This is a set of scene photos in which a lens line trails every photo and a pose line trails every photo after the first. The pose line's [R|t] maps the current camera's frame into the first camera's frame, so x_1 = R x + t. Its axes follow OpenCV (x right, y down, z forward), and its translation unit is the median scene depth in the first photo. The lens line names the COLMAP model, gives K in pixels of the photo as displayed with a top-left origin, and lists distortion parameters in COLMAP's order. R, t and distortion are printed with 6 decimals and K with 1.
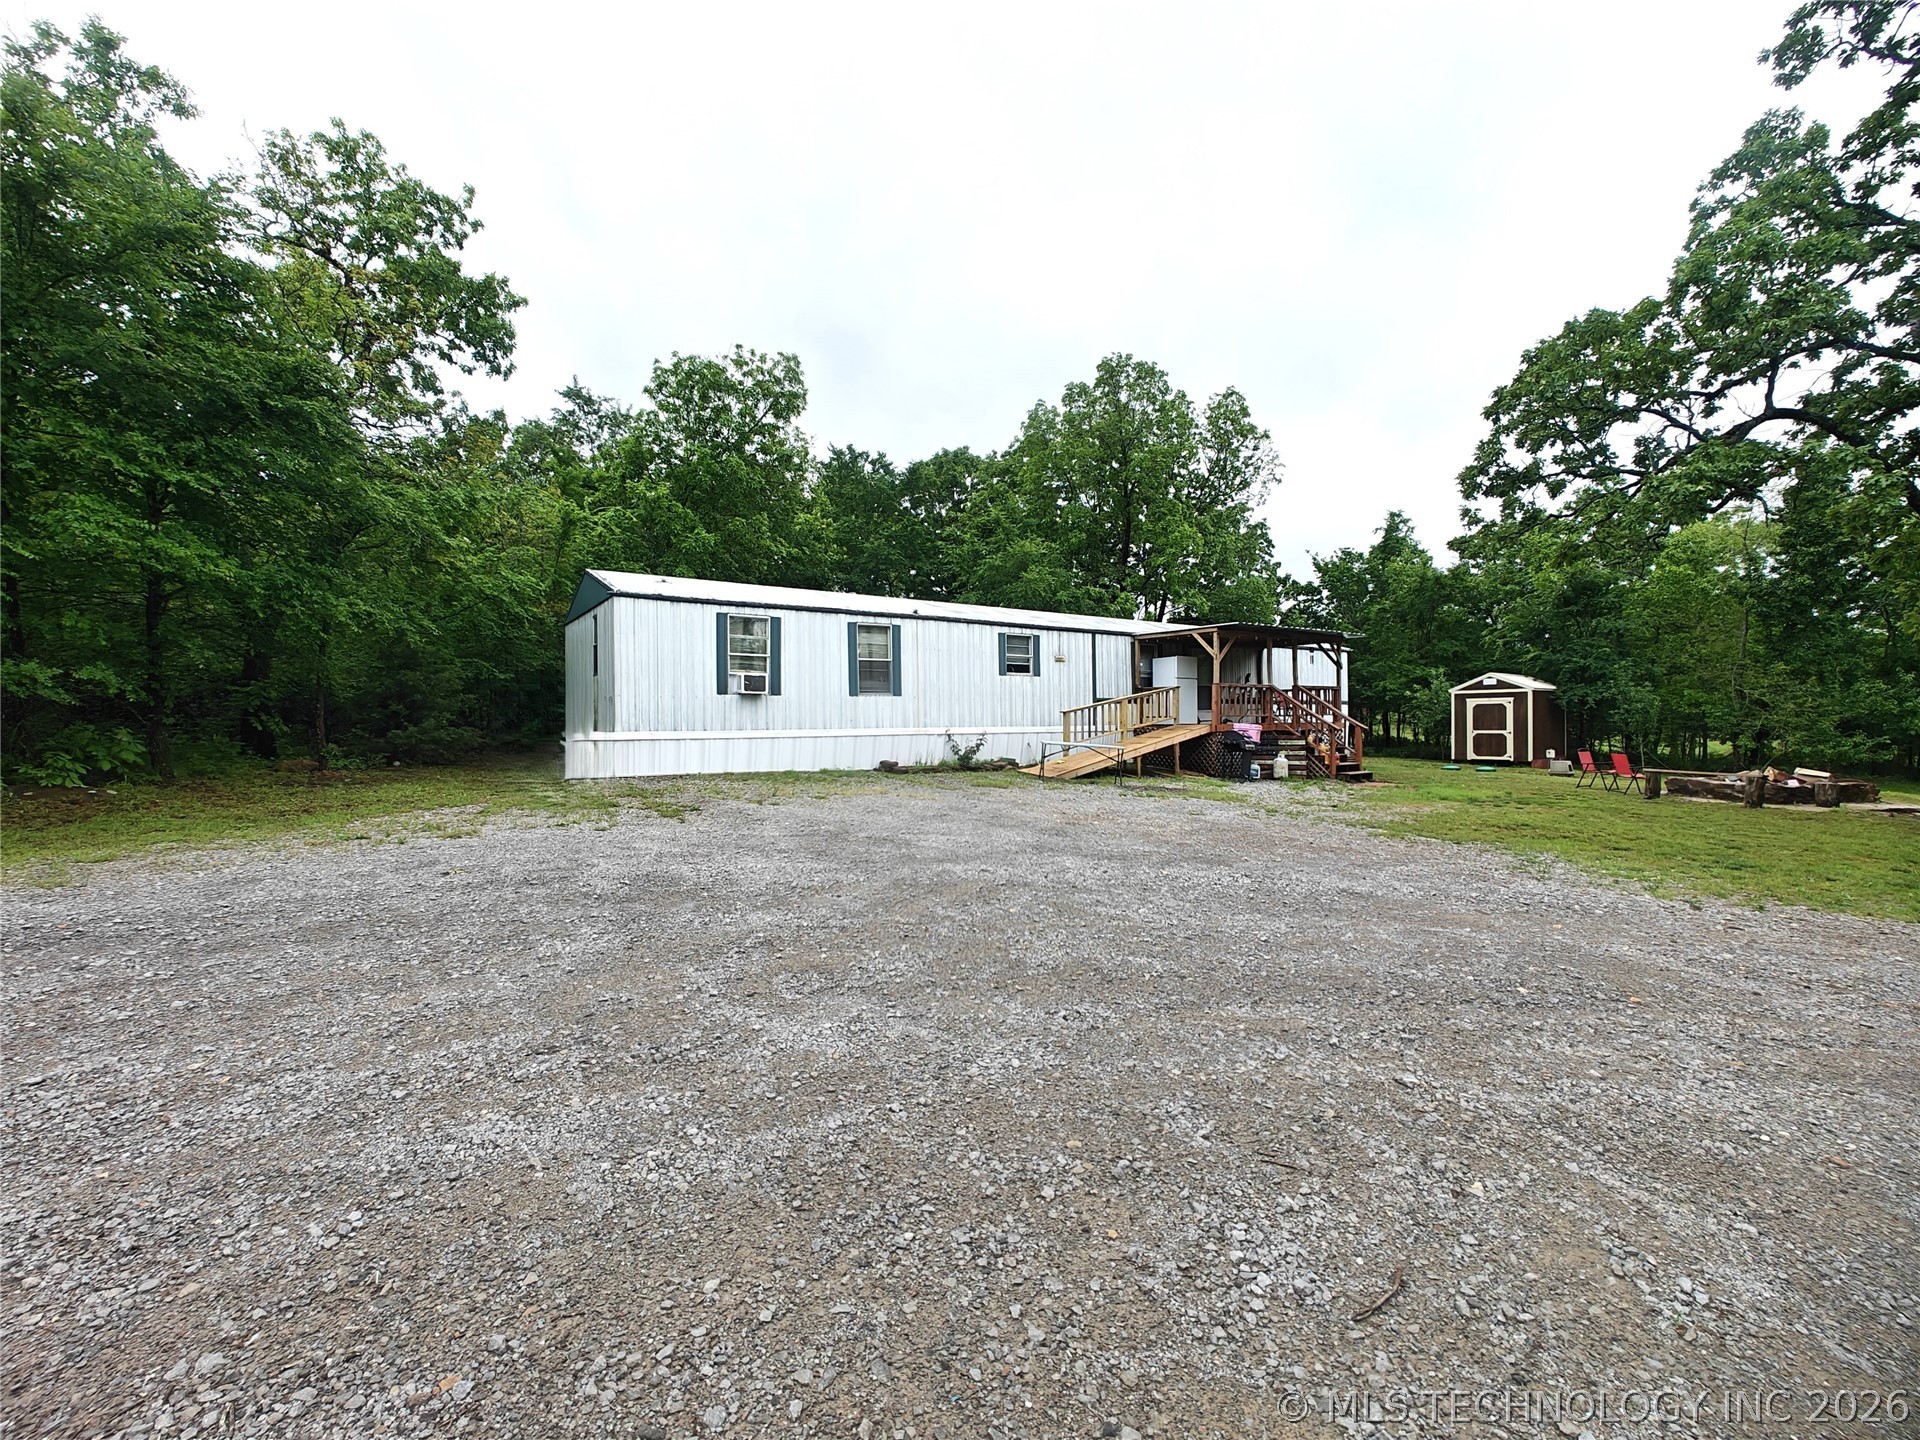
lens RADIAL K [[813.8, 0, 951.9], [0, 813.8, 725.7], [0, 0, 1]] dist [0.009615, 0.000029]
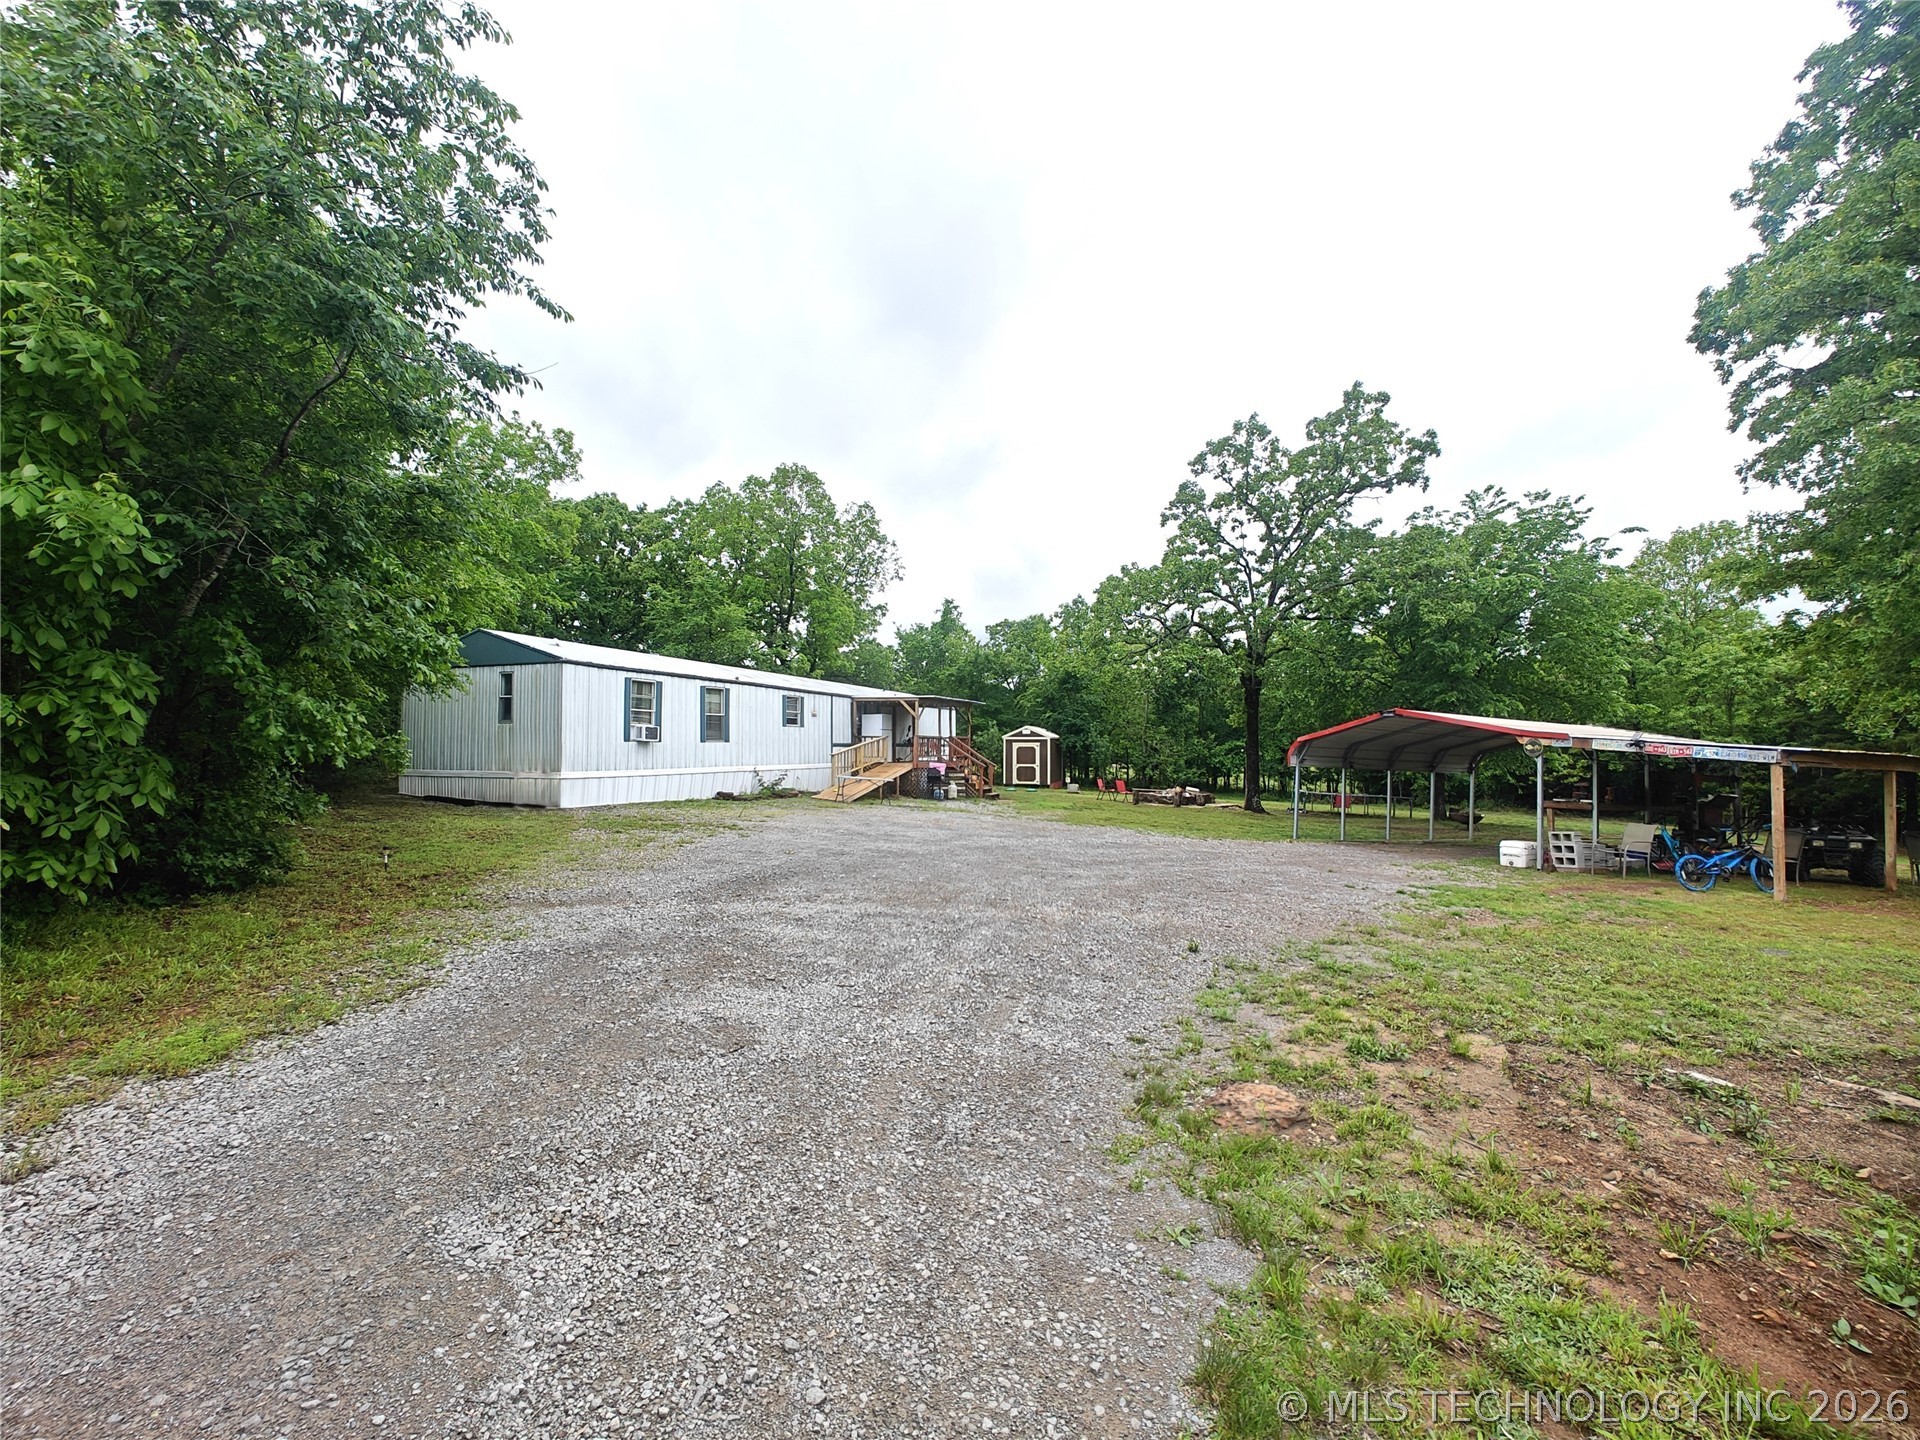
lens RADIAL K [[813.8, 0, 951.9], [0, 813.8, 725.7], [0, 0, 1]] dist [0.009615, 0.000029]
pose [[0.833399, 0.026871, 0.552017, -0.413209], [-0.009303, 0.999358, -0.034601, -0.017572], [-0.552593, 0.023701, 0.833114, -0.251205]]
